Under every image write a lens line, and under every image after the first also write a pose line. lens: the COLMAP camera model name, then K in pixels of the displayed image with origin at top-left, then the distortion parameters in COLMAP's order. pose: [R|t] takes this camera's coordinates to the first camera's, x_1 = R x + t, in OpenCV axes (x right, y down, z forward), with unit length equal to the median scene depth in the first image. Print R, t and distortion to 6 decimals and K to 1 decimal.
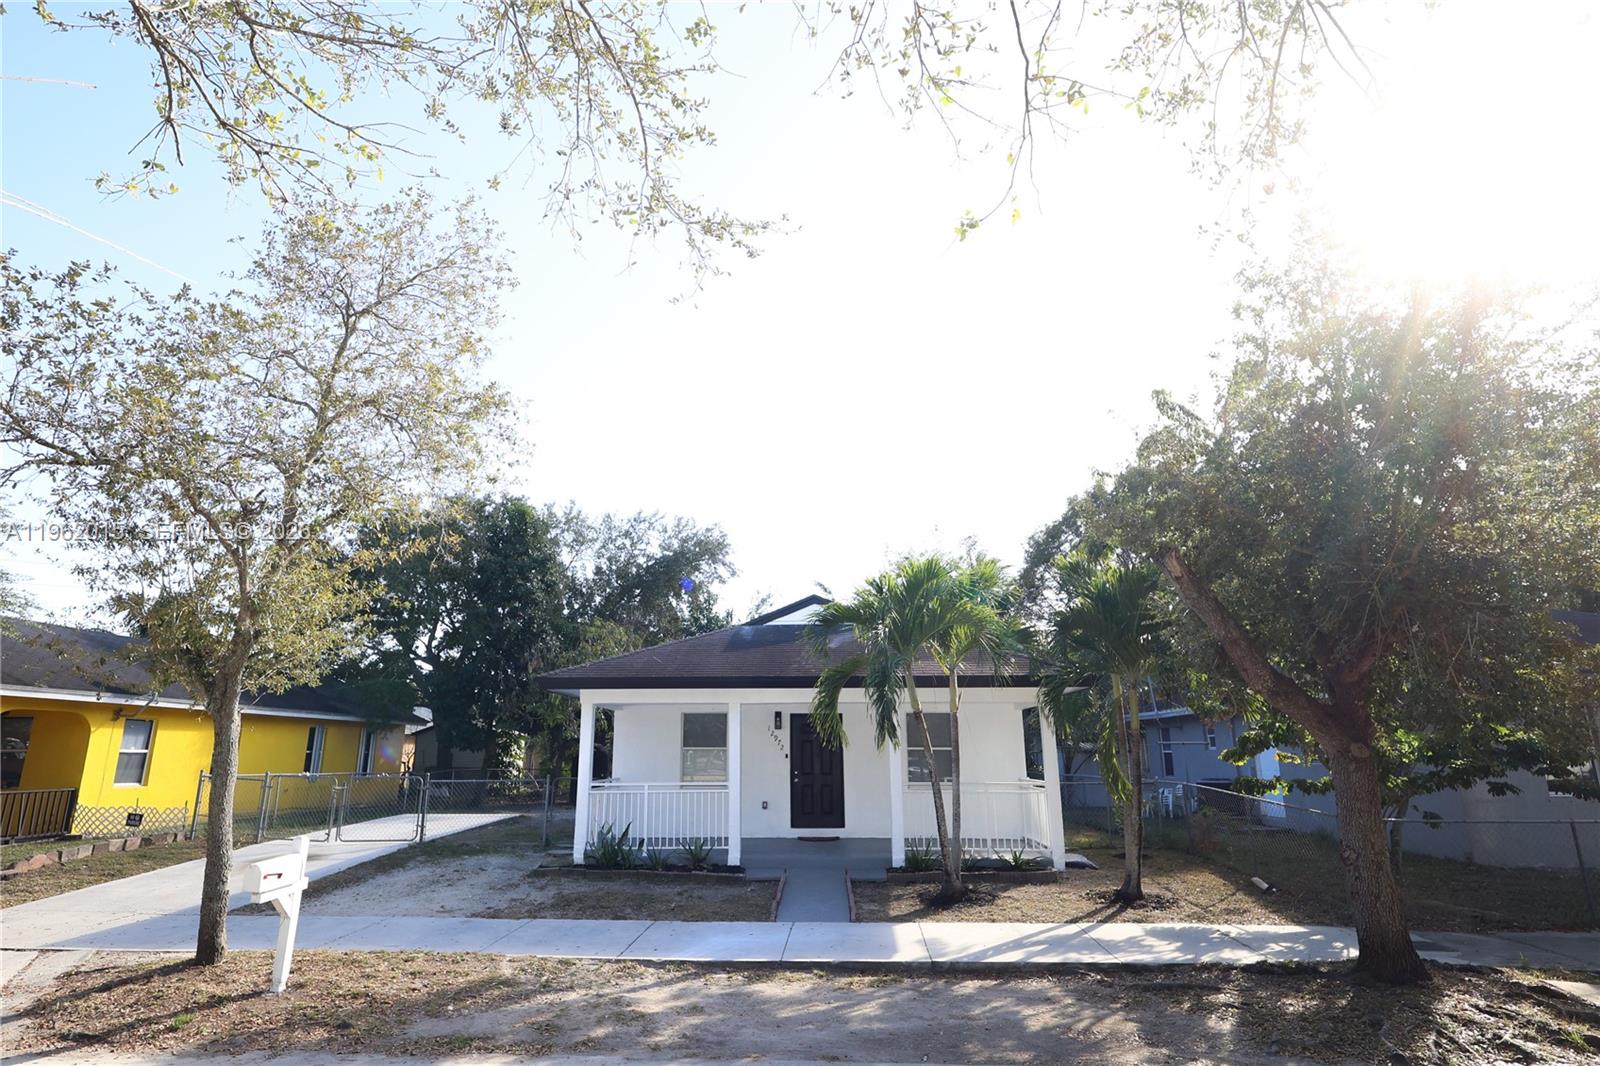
lens RADIAL K [[799.8, 0, 784.3], [0, 799.8, 546.2], [0, 0, 1]] dist [0.011545, 0.001299]
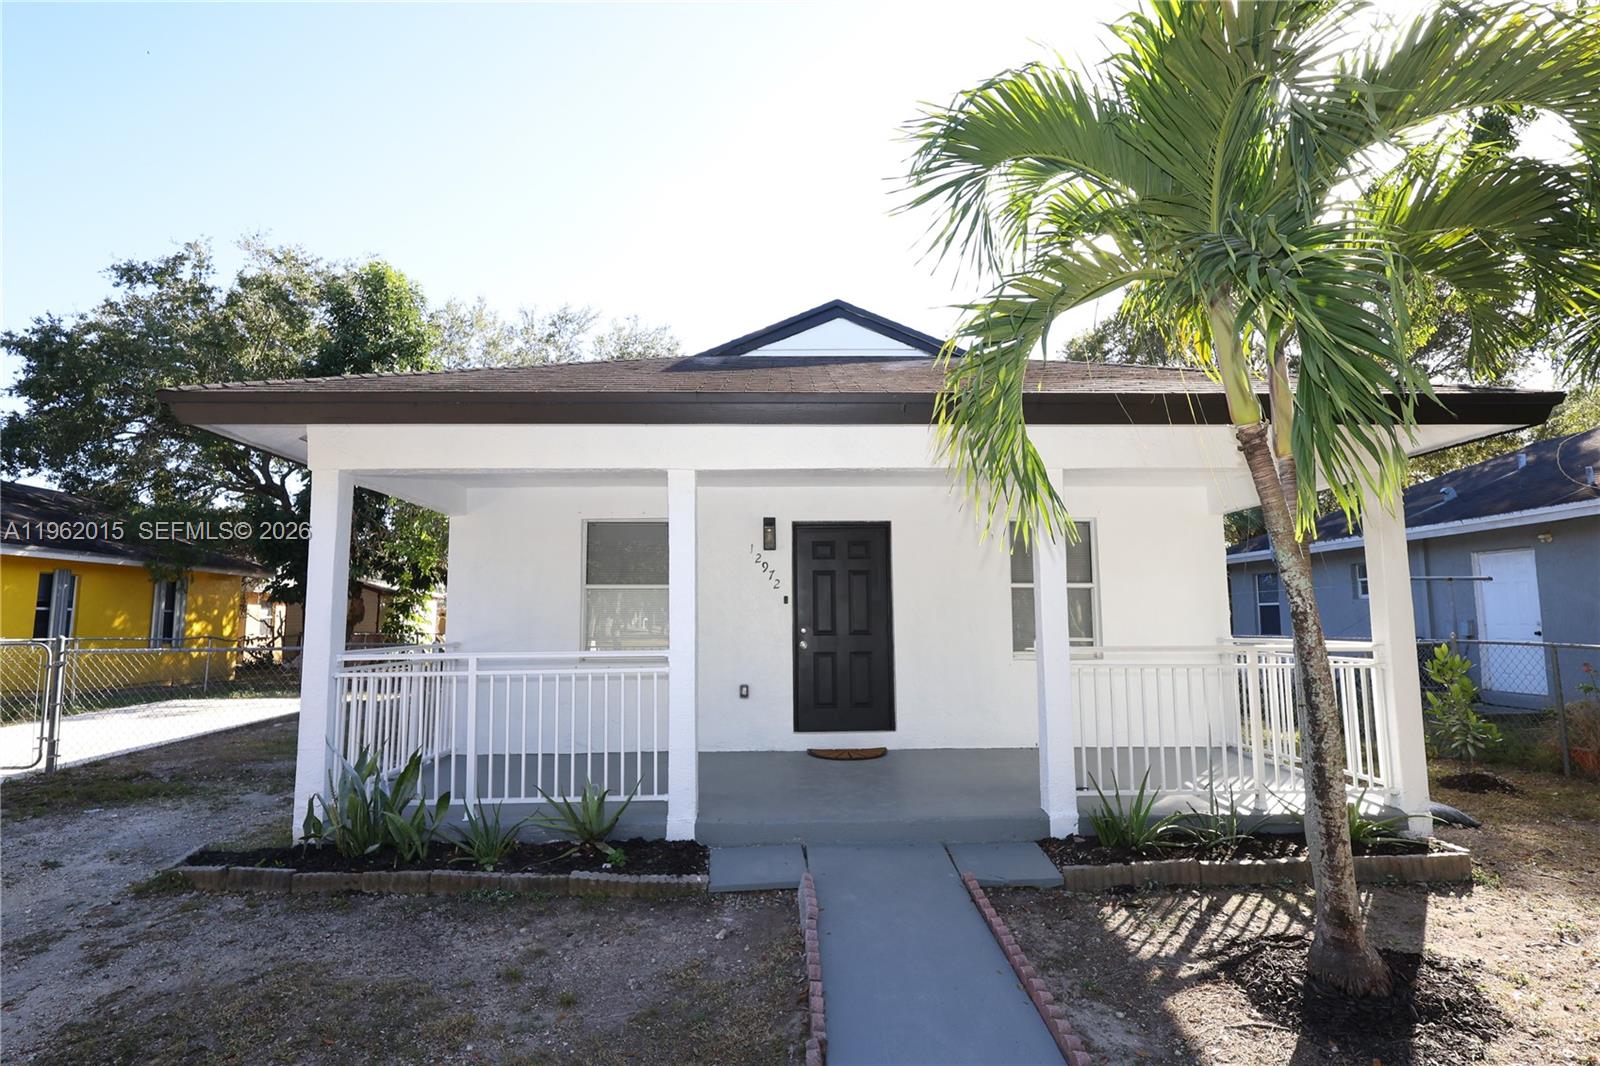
lens RADIAL K [[785.0, 0, 801.6], [0, 785.0, 530.2], [0, 0, 1]] dist [-0.000100, 0.000212]
pose [[0.997155, 0.002119, 0.075342, -0.033498], [-0.012608, 0.990209, 0.139022, 0.191947], [-0.074310, -0.139576, 0.987419, 0.658242]]
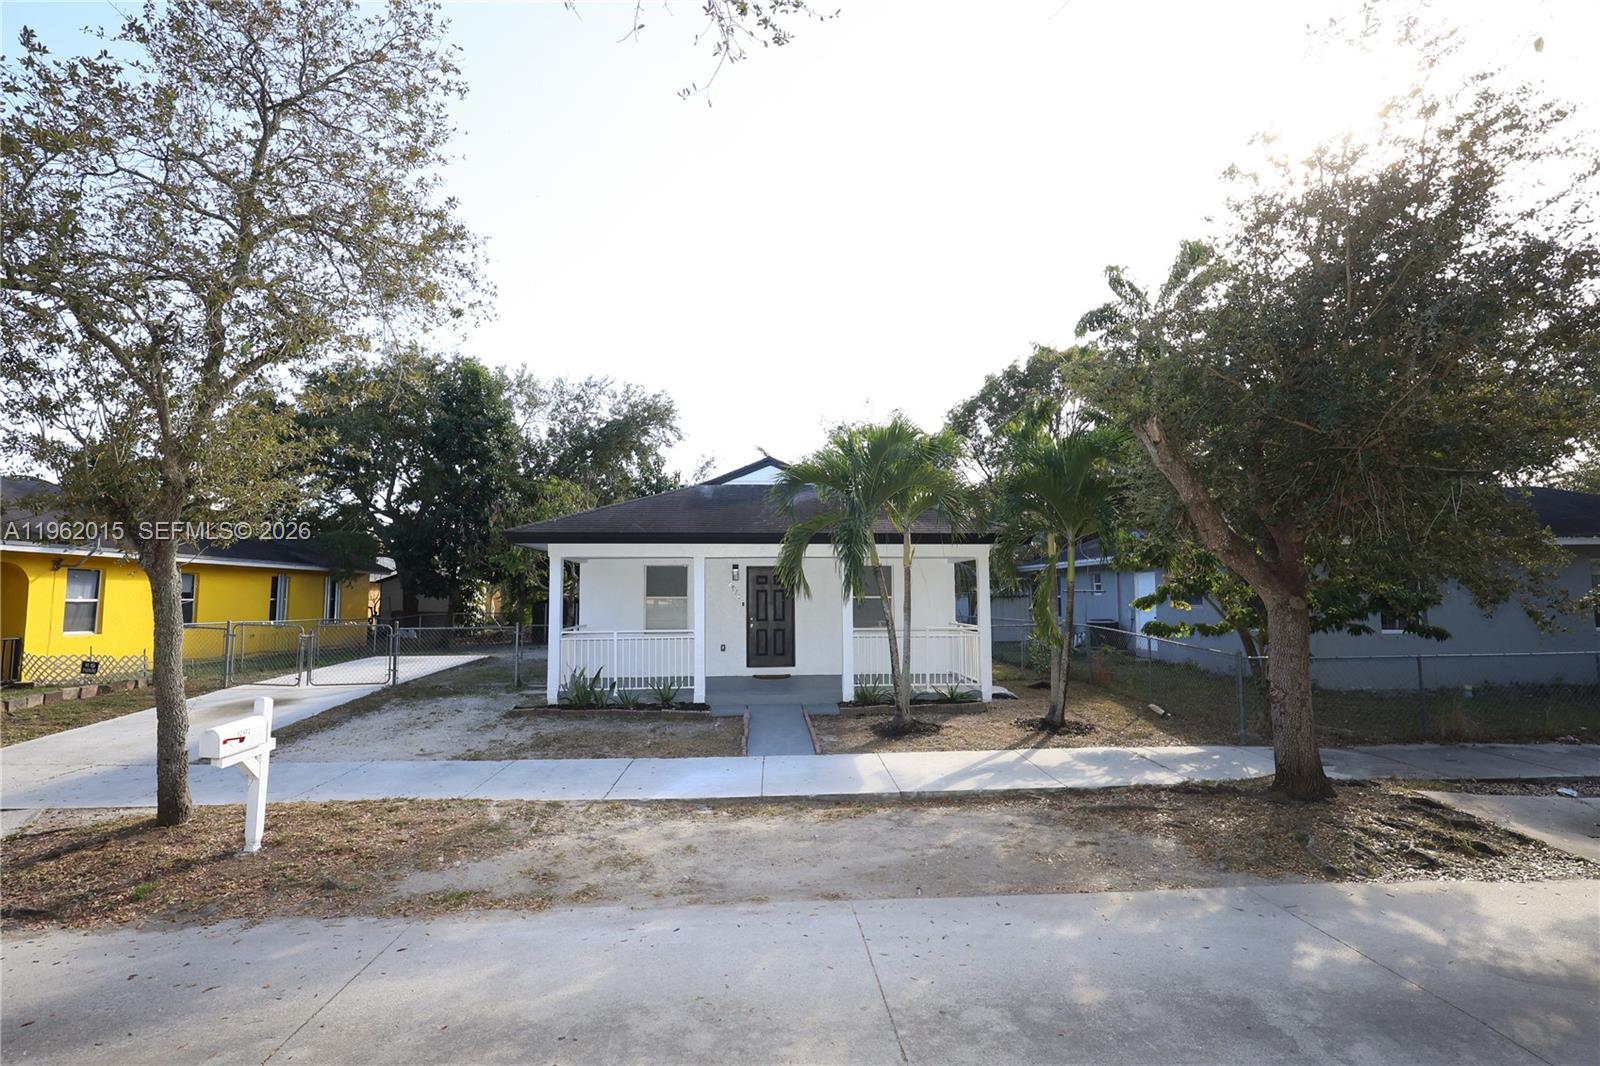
lens RADIAL K [[699.8, 0, 797.8], [0, 699.8, 531.3], [0, 0, 1]] dist [0.004203, 0.001273]
pose [[0.993203, 0.007548, 0.116149, -0.045814], [-0.026099, 0.986927, 0.159038, 0.013217], [-0.113431, -0.160989, 0.980416, 0.093518]]
